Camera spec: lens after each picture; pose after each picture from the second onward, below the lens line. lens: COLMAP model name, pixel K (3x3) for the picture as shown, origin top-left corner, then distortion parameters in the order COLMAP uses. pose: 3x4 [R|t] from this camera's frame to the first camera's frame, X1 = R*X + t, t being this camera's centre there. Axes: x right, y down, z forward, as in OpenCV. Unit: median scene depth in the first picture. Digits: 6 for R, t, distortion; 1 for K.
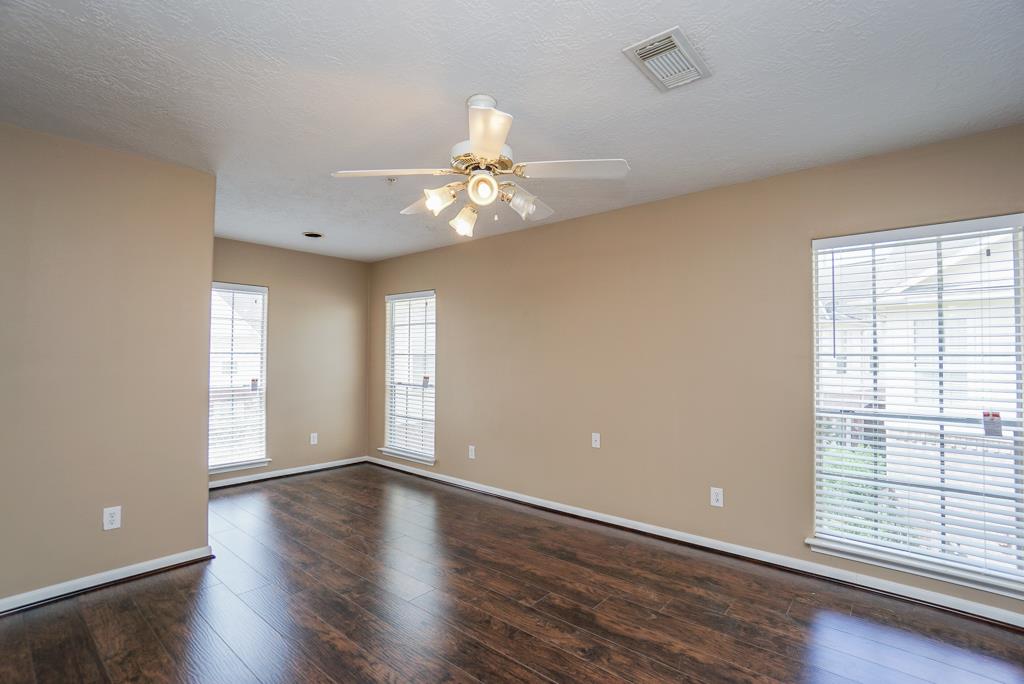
lens RADIAL K [[470.7, 0, 512.3], [0, 470.7, 353.6], [0, 0, 1]] dist [-0.023295, 0.000626]
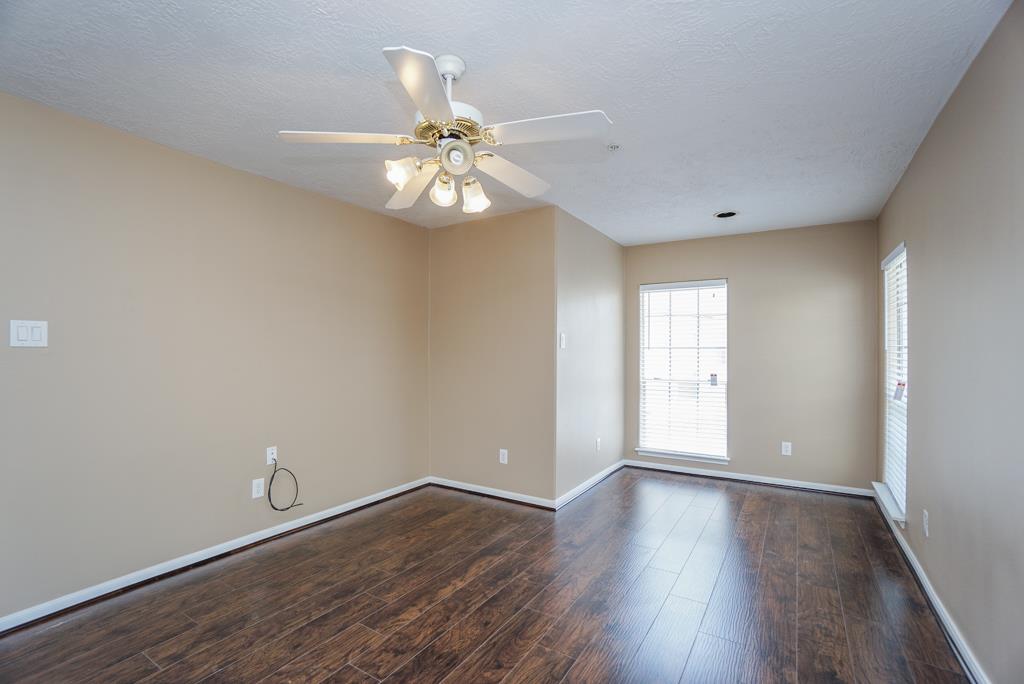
lens RADIAL K [[470.7, 0, 512.3], [0, 470.7, 353.6], [0, 0, 1]] dist [-0.023295, 0.000626]
pose [[0.161555, 0.003364, -0.986858, 0.377101], [0.001157, 0.999993, 0.003599, 0.007627], [0.986863, -0.001723, 0.161550, 0.438491]]
